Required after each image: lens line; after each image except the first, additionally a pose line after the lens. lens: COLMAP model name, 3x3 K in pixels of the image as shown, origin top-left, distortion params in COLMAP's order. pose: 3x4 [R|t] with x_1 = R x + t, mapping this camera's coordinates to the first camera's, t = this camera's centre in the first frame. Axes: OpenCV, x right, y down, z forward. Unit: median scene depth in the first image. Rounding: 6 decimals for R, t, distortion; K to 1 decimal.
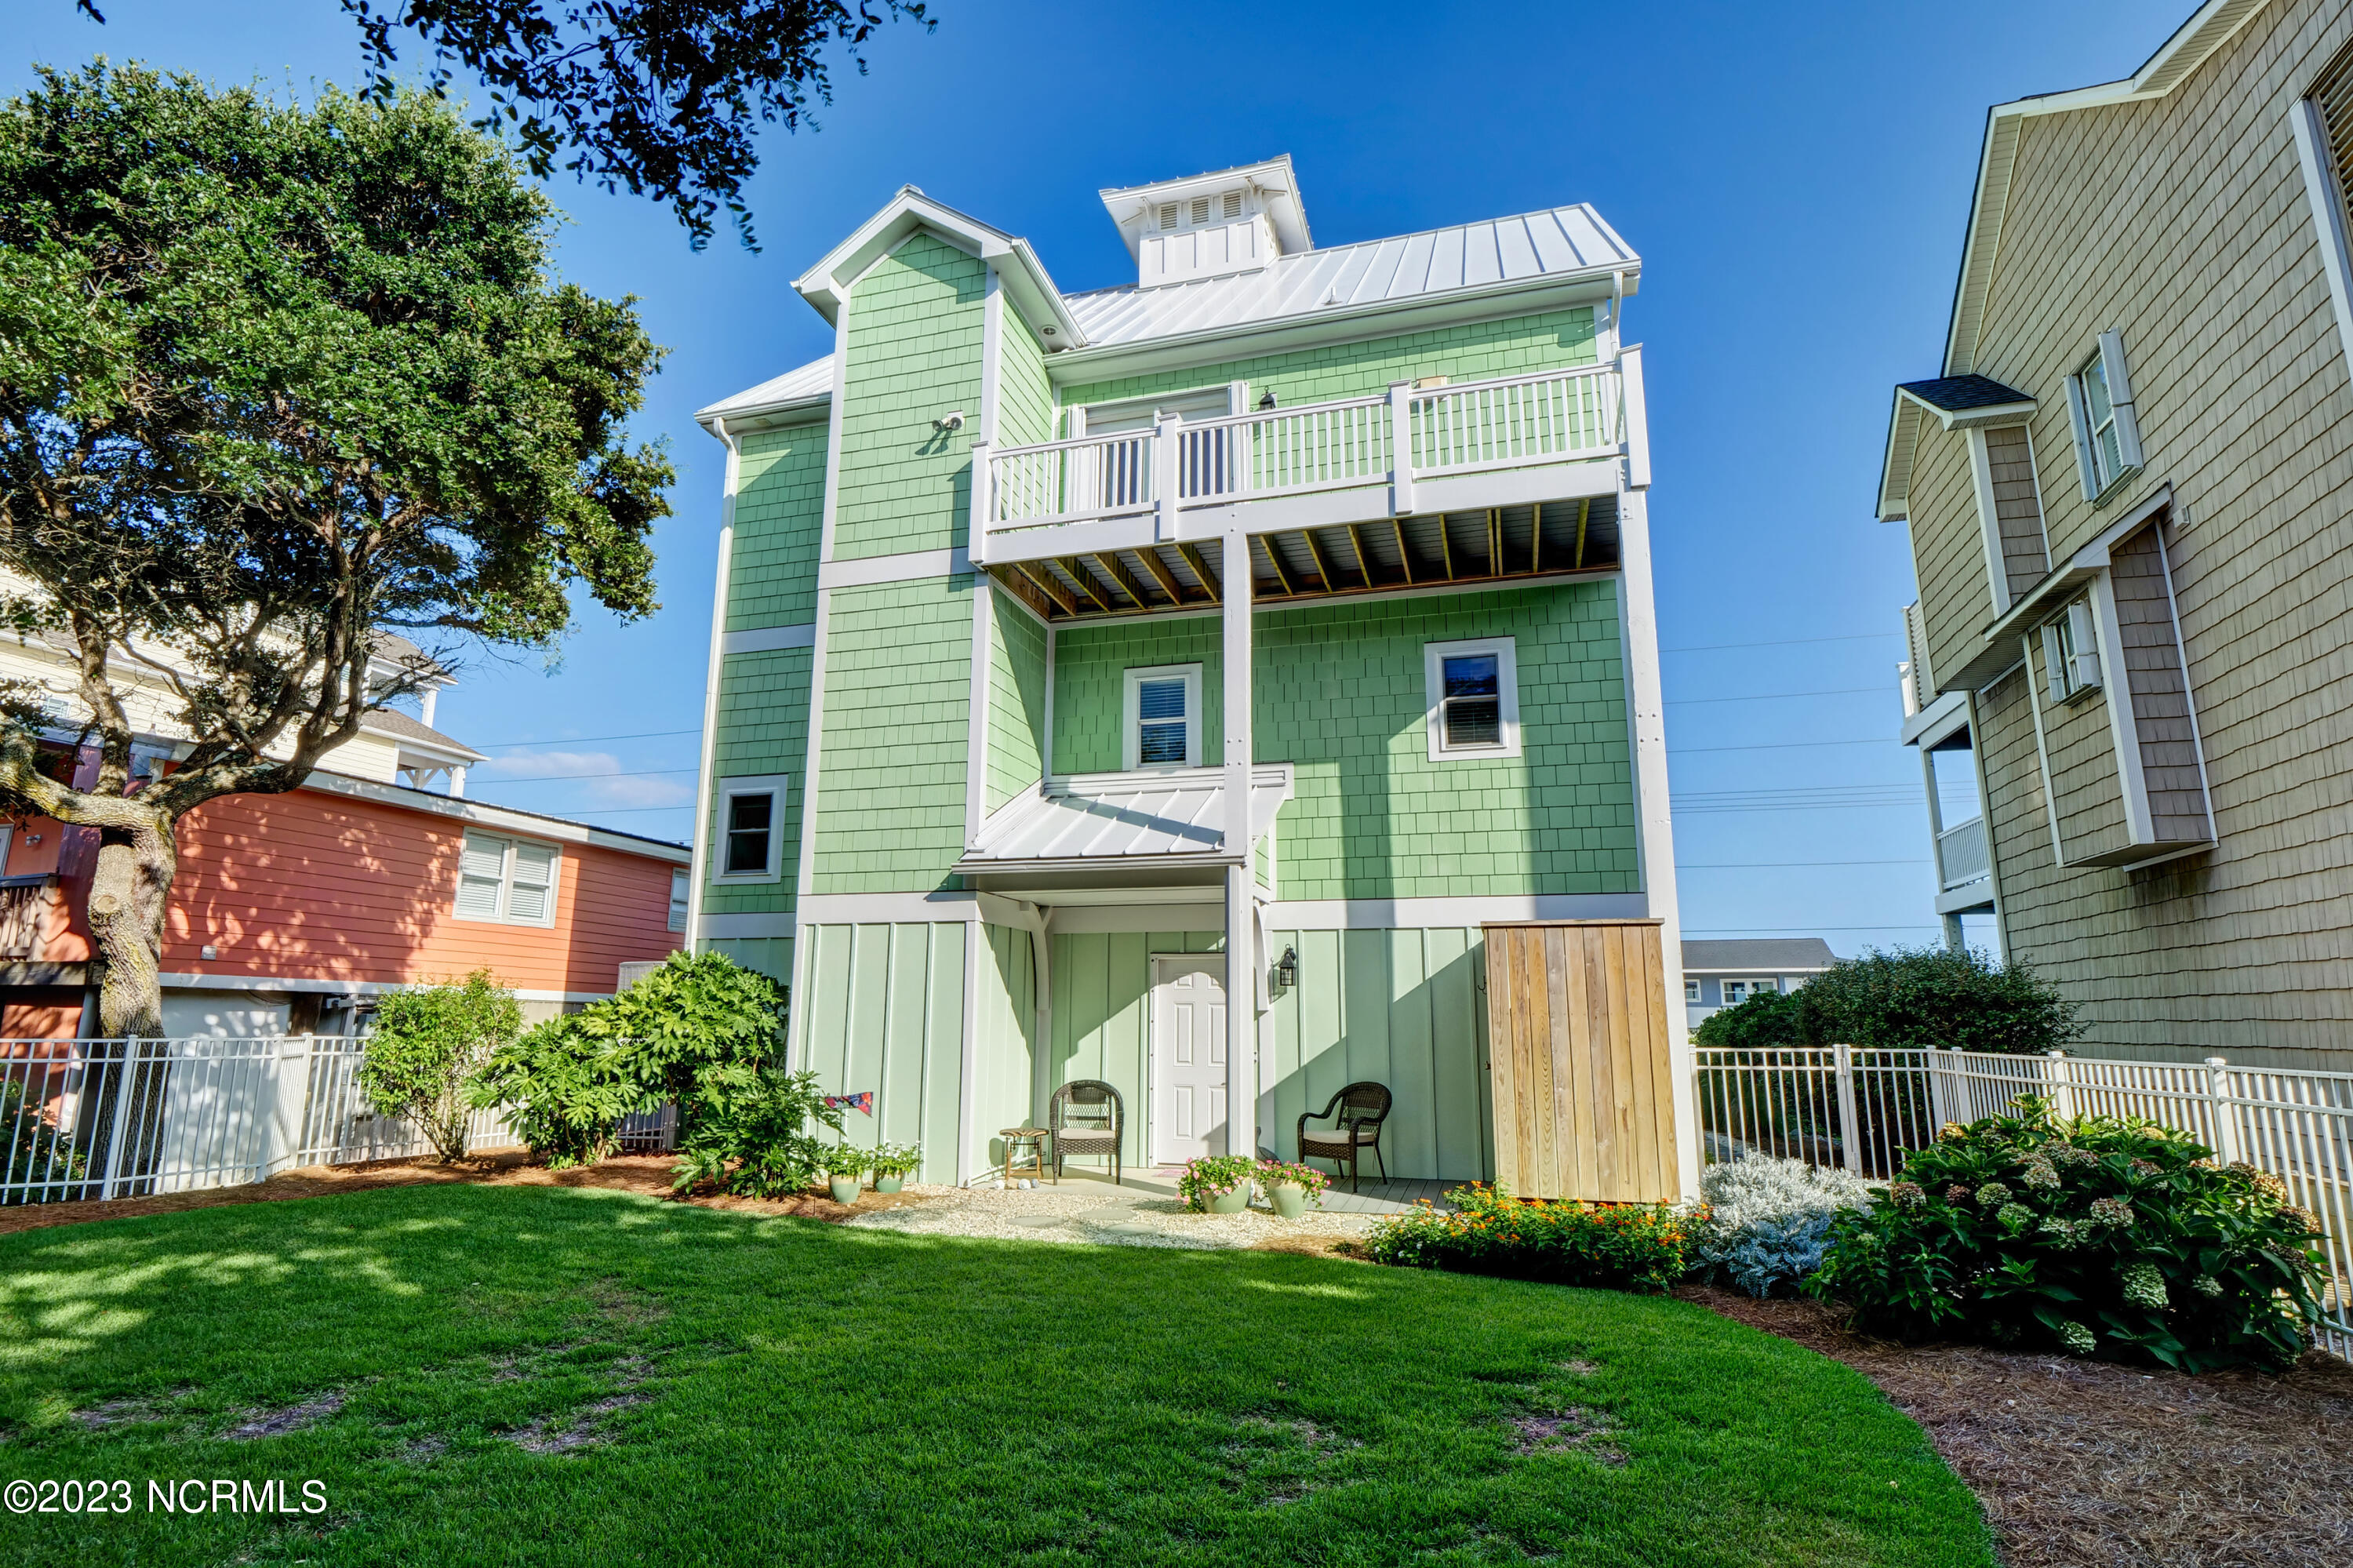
lens RADIAL K [[1194.8, 0, 1174.3], [0, 1194.8, 782.2], [0, 0, 1]] dist [-0.013291, -0.000710]
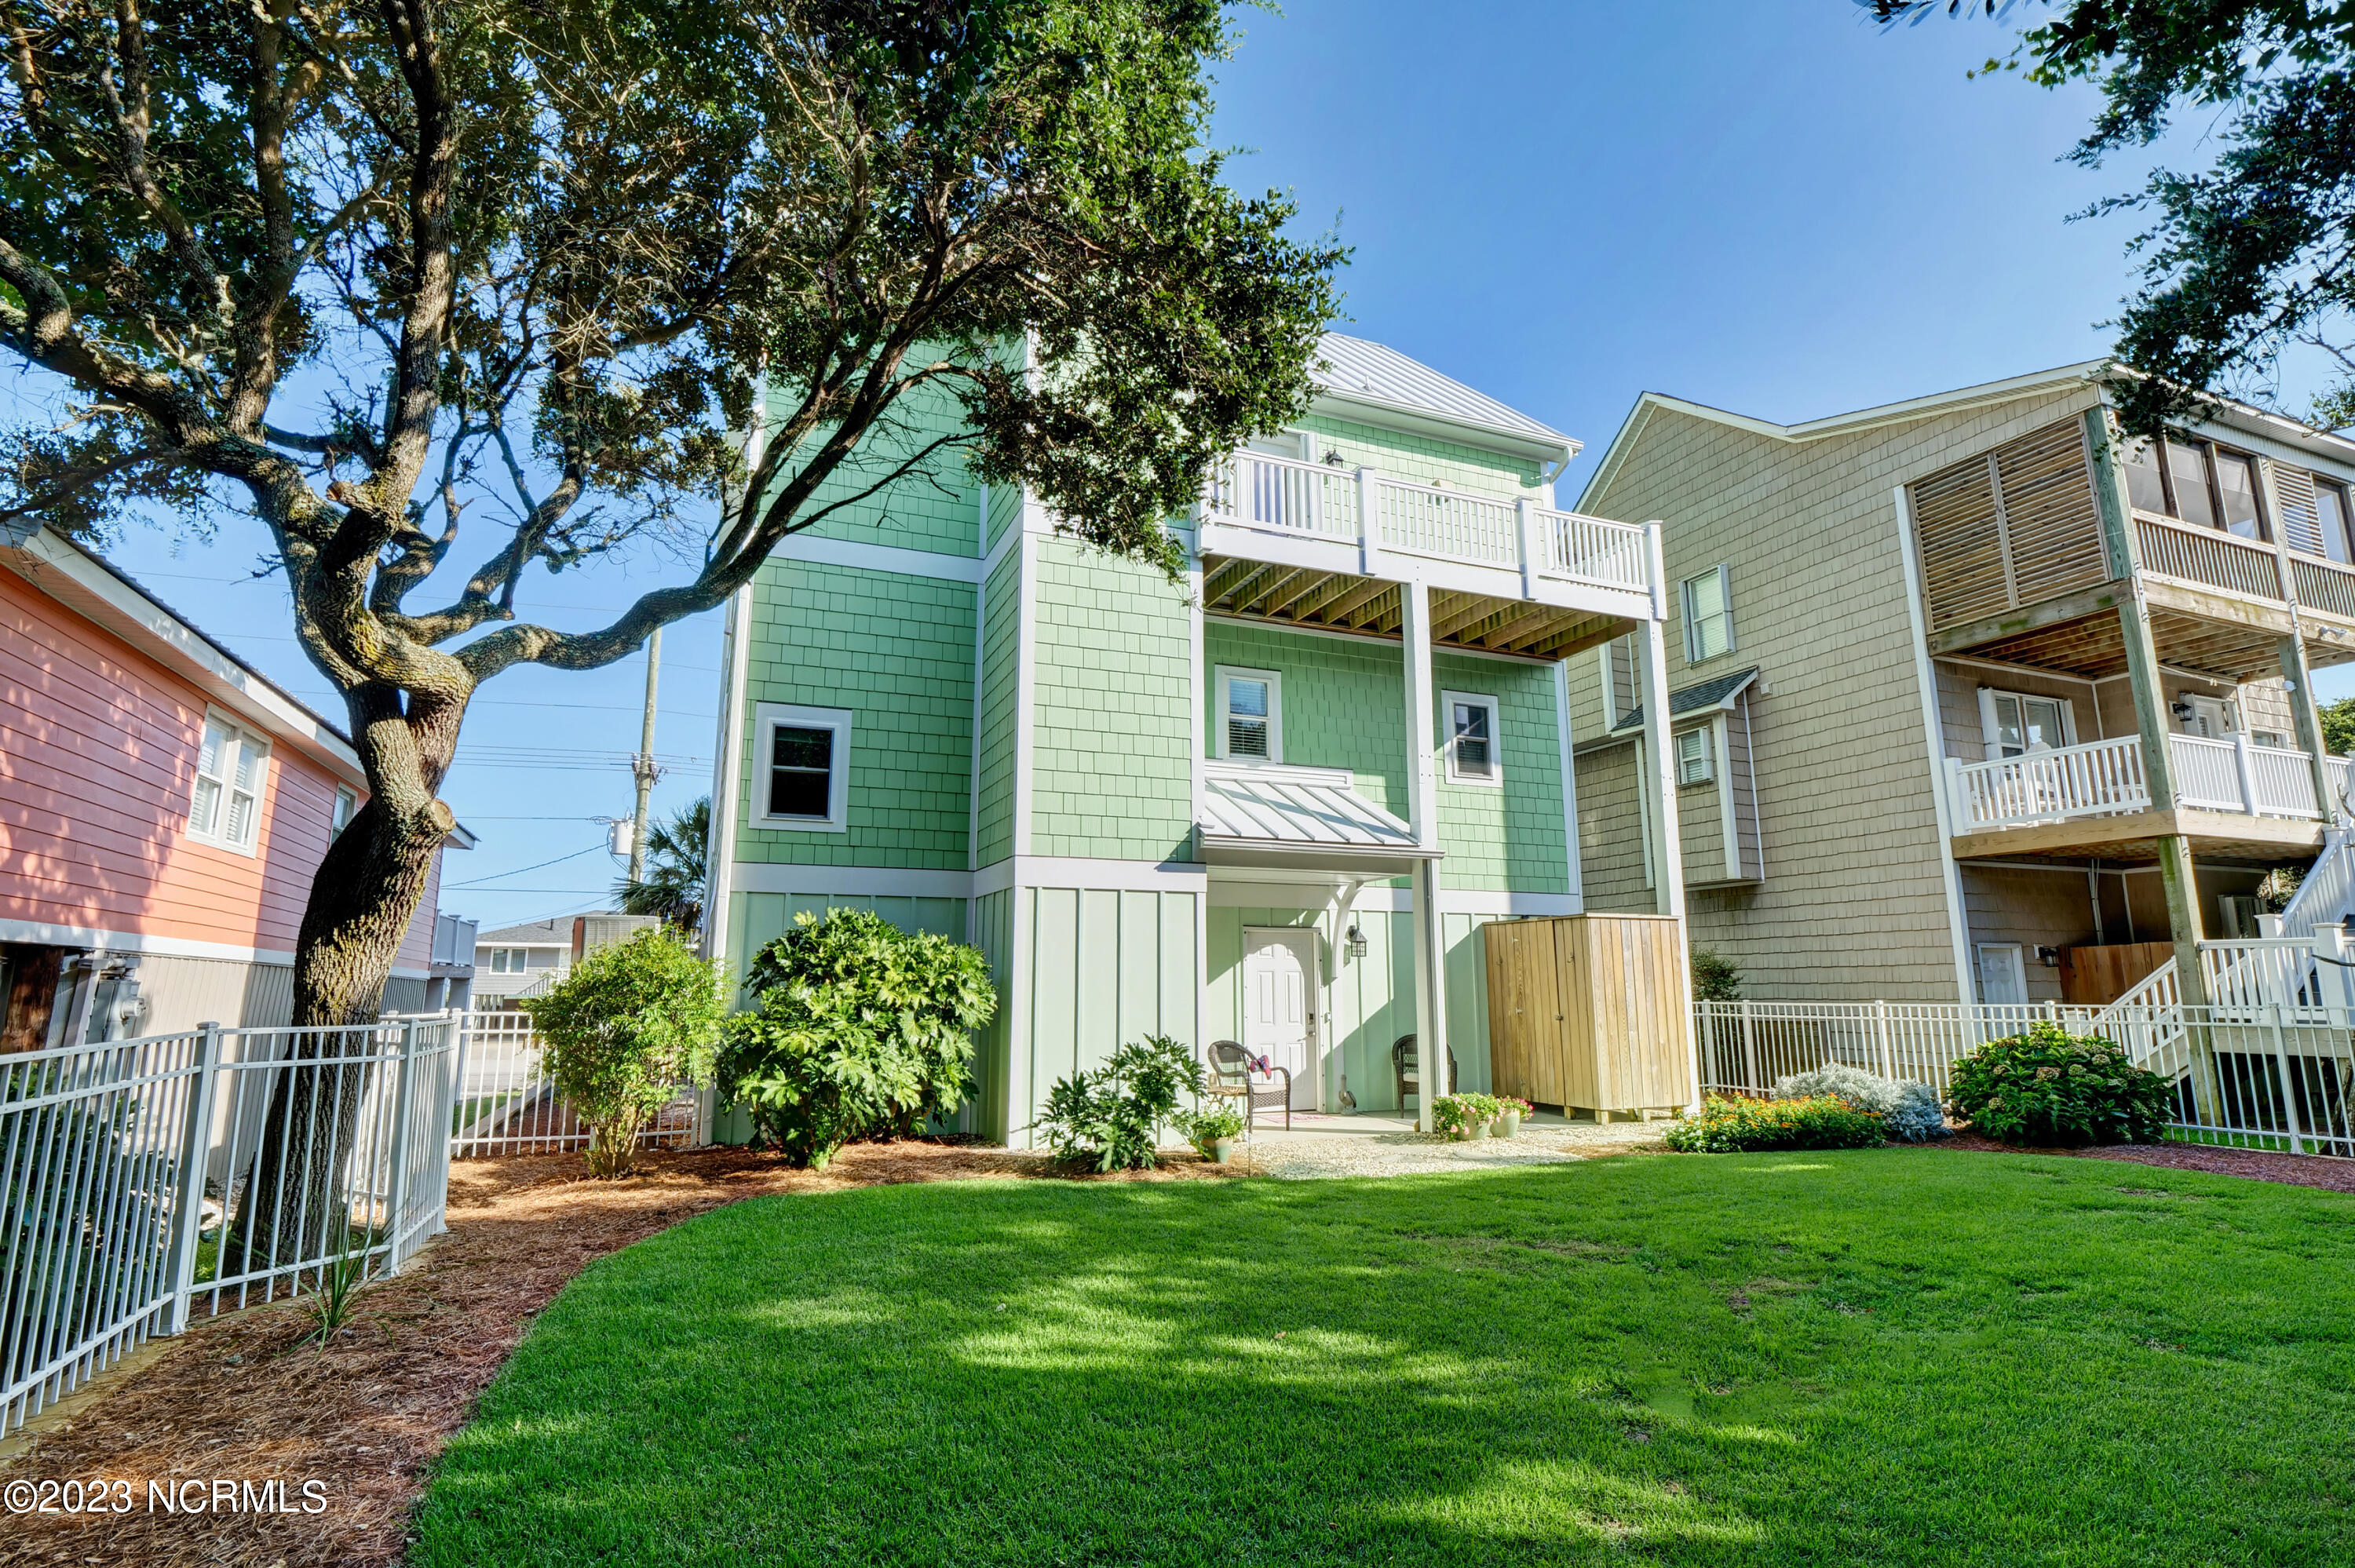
lens RADIAL K [[1137.0, 0, 1175.1], [0, 1137.0, 787.1], [0, 0, 1]] dist [-0.010340, -0.001835]
pose [[0.778900, 0.102045, 0.618790, -0.782029], [-0.118699, 0.992827, -0.014316, 0.039463], [-0.615812, -0.062299, 0.785426, 0.224053]]
